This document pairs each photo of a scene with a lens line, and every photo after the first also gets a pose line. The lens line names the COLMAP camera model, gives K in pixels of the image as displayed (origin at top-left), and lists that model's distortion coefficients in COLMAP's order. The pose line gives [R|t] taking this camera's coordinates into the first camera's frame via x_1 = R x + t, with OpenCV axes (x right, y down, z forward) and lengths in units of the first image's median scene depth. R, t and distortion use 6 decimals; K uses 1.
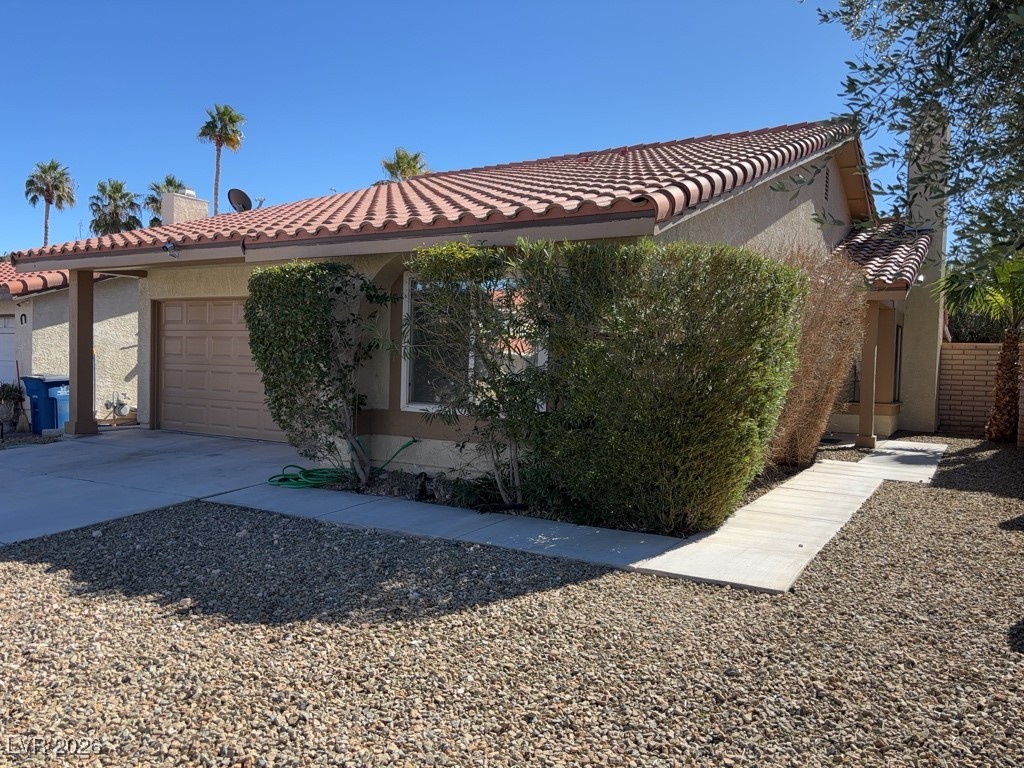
lens RADIAL K [[789.3, 0, 512.0], [0, 789.3, 384.0], [0, 0, 1]] dist [0.005588, 0.006854]
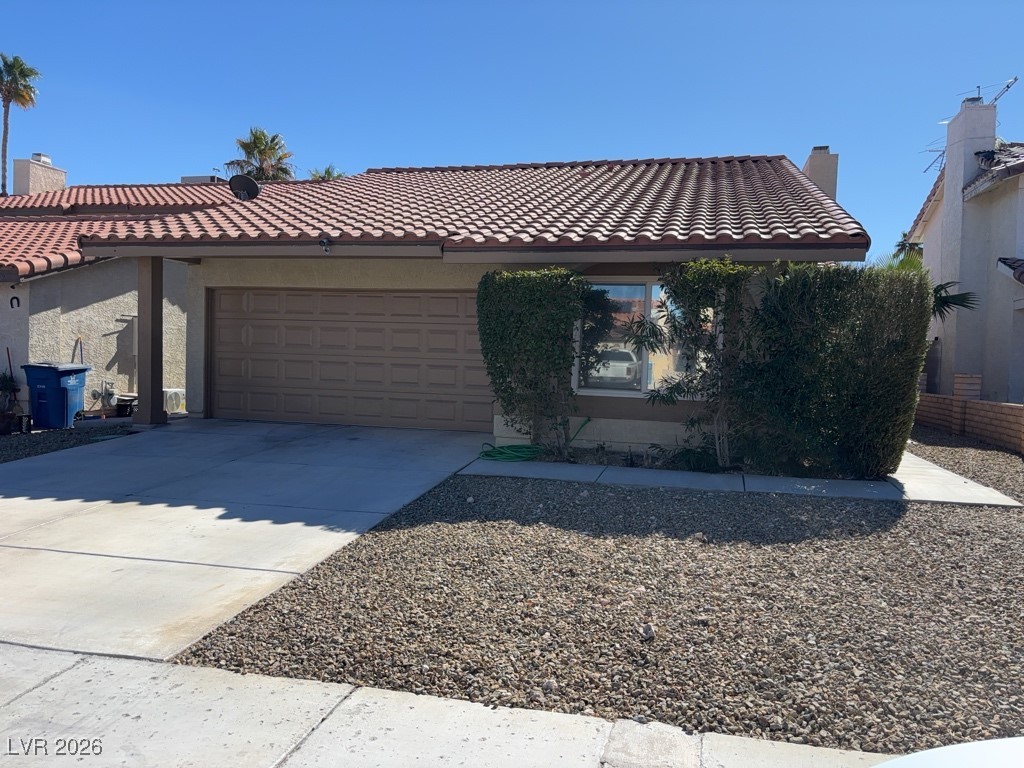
lens RADIAL K [[789.3, 0, 512.0], [0, 789.3, 384.0], [0, 0, 1]] dist [0.005588, 0.006854]
pose [[0.954568, -0.007579, 0.297896, -0.344940], [0.002729, 0.999857, 0.016691, -0.001074], [-0.297980, -0.015120, 0.954452, -0.050764]]
